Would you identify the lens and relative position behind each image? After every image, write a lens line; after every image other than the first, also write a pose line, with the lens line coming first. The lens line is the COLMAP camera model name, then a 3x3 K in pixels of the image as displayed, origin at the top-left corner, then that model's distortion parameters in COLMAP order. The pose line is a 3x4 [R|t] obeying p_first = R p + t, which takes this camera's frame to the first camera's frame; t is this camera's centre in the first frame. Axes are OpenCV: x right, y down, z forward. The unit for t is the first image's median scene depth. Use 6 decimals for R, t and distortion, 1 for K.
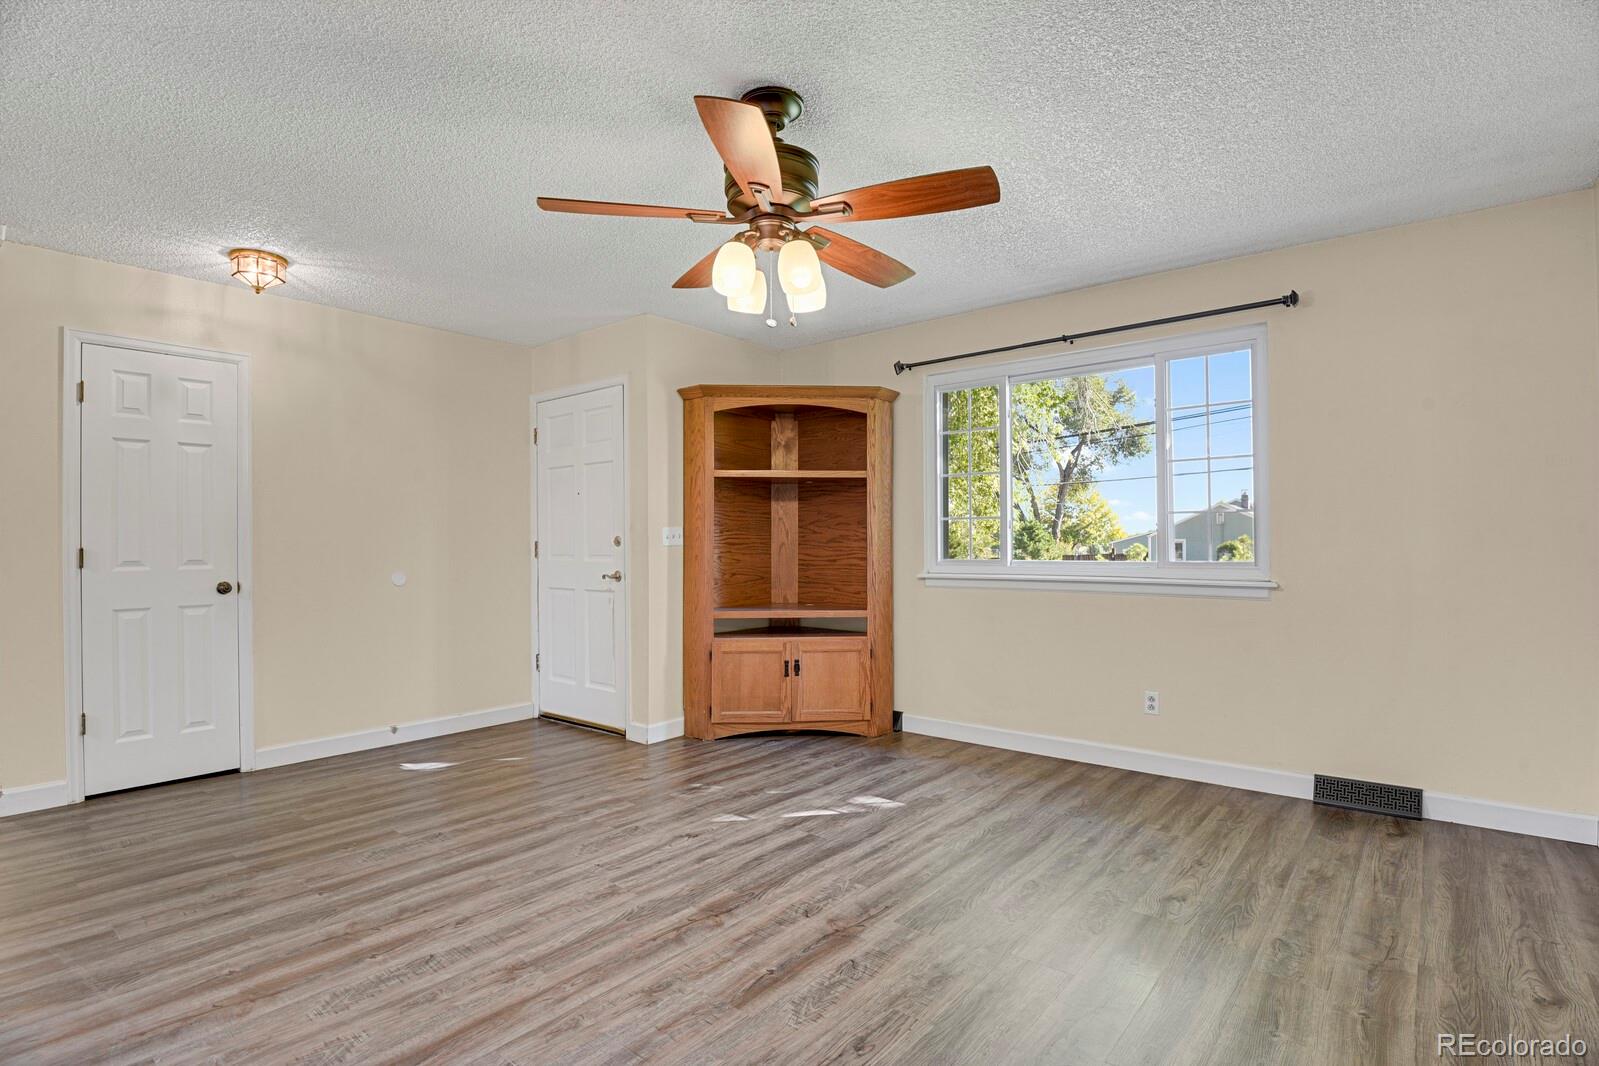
lens RADIAL K [[783.7, 0, 817.1], [0, 783.7, 542.5], [0, 0, 1]] dist [-0.023176, -0.004842]
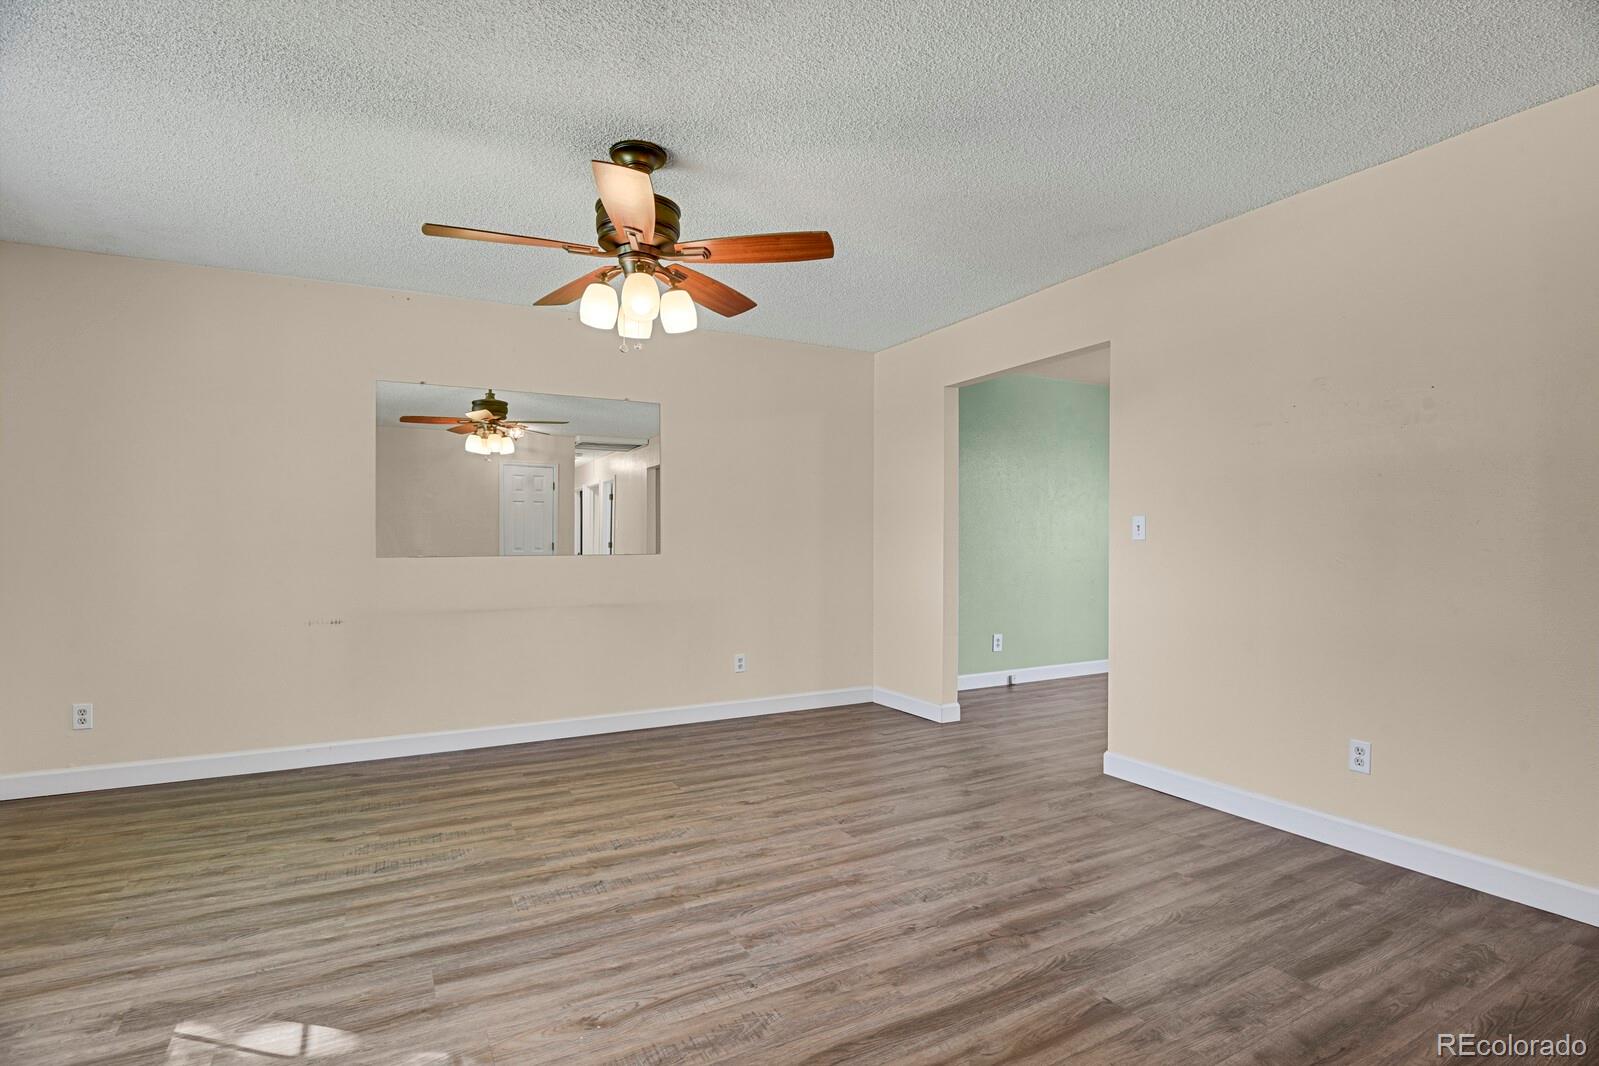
lens RADIAL K [[783.7, 0, 816.8], [0, 783.7, 545.3], [0, 0, 1]] dist [-0.023176, -0.004842]
pose [[-0.929006, 0.002833, 0.370053, -0.653553], [0.005662, 0.999962, 0.006560, 0.006350], [-0.370021, 0.008190, -0.928987, 1.780881]]
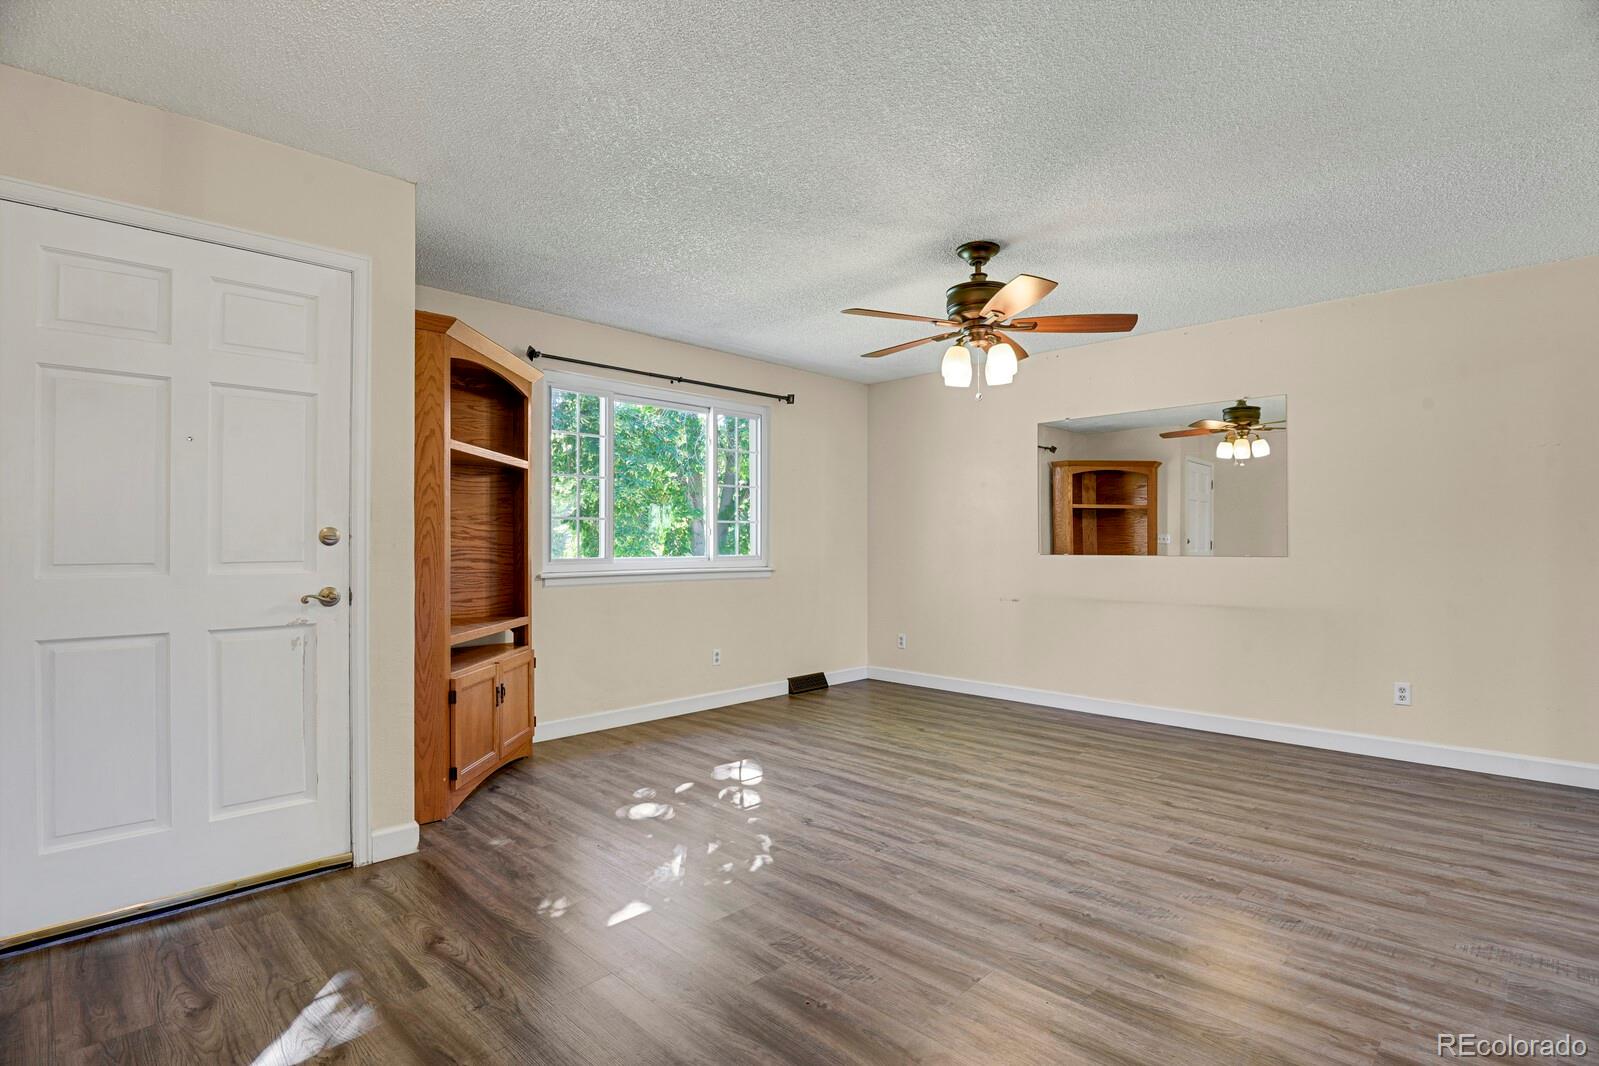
lens RADIAL K [[783.7, 0, 793.1], [0, 783.7, 533.1], [0, 0, 1]] dist [-0.023176, -0.004842]
pose [[0.102394, 0.016602, 0.994605, -1.444658], [0.001697, 0.999856, -0.016865, 0.011642], [-0.994742, 0.003415, 0.102351, 1.091776]]
